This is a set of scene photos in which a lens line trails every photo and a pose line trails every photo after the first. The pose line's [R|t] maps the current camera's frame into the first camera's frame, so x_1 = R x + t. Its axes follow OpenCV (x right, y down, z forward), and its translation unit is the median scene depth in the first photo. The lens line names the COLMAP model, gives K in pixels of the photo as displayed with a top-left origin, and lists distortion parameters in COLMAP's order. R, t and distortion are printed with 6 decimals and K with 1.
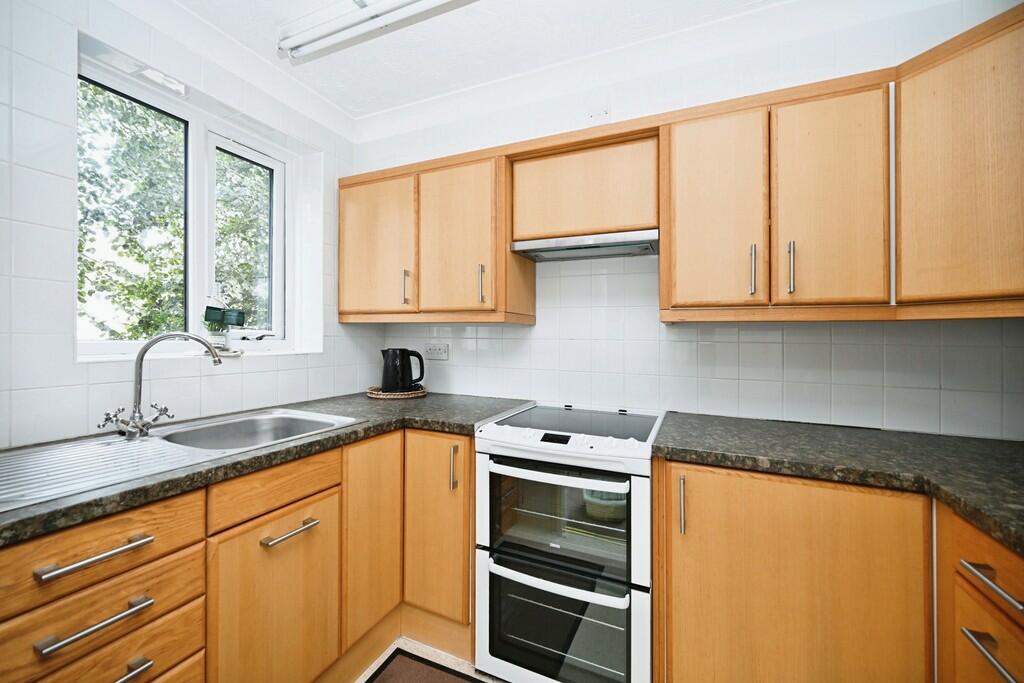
lens RADIAL K [[406.8, 0, 510.2], [0, 406.8, 336.6], [0, 0, 1]] dist [0.001141, 0.000740]
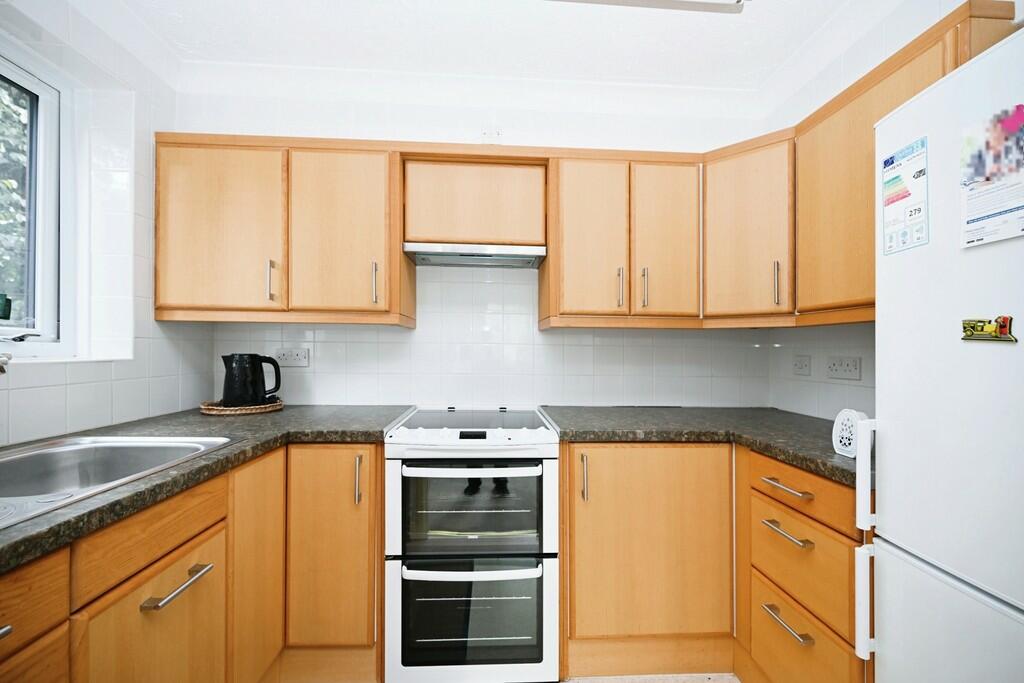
lens RADIAL K [[406.8, 0, 508.3], [0, 406.8, 347.1], [0, 0, 1]] dist [0.001141, 0.000740]
pose [[0.889123, 0.001094, 0.457667, -0.270706], [-0.001352, 0.999999, 0.000238, 0.021907], [-0.457666, -0.000830, 0.889124, 0.024035]]
